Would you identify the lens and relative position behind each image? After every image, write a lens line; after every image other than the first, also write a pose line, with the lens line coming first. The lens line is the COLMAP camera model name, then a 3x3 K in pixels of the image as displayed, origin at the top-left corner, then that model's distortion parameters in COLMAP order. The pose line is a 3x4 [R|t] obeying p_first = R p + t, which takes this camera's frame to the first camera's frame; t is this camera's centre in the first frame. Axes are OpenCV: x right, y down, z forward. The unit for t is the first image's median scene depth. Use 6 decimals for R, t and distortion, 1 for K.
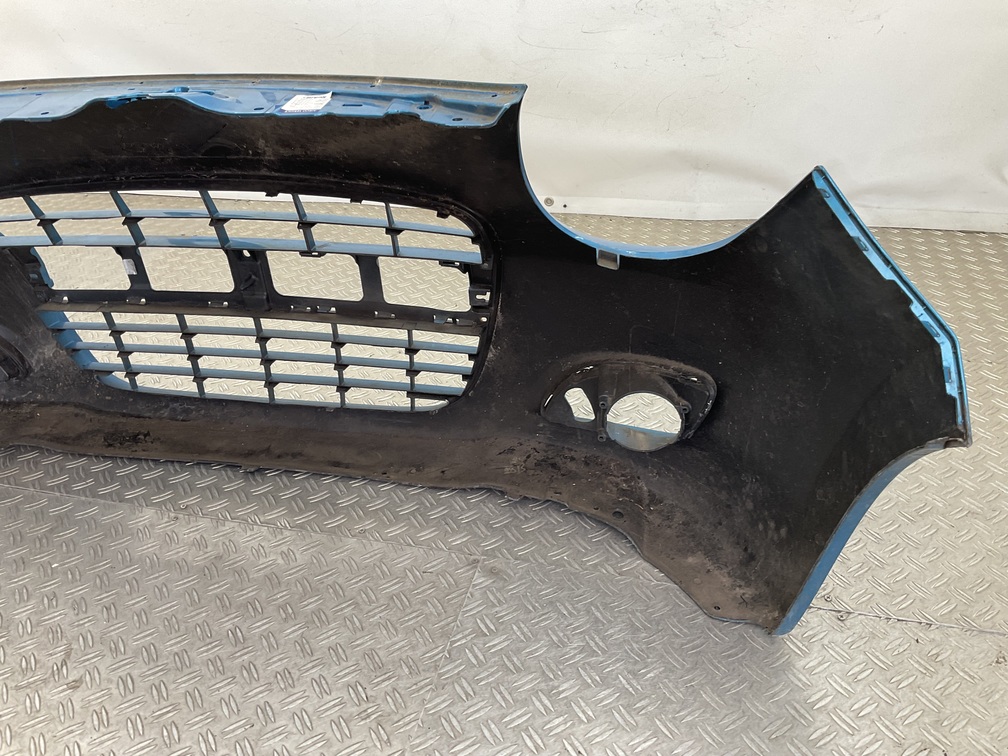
lens RADIAL K [[835.8, 0, 502.0], [0, 835.8, 381.0], [0, 0, 1]] dist [0.105903, -0.191516]
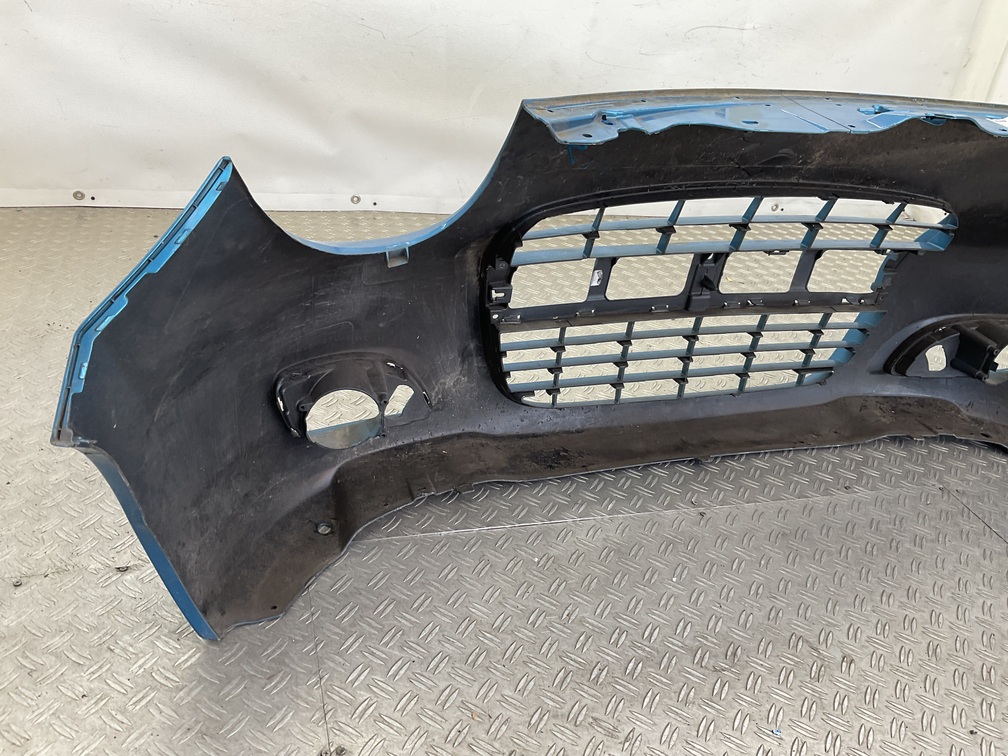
lens RADIAL K [[835.8, 0, 502.0], [0, 835.8, 381.0], [0, 0, 1]] dist [0.105903, -0.191516]
pose [[0.824308, -0.130275, 0.550949, -1.099230], [0.126555, 0.990940, 0.044968, -0.075600], [-0.551816, 0.032658, 0.833326, 0.266888]]
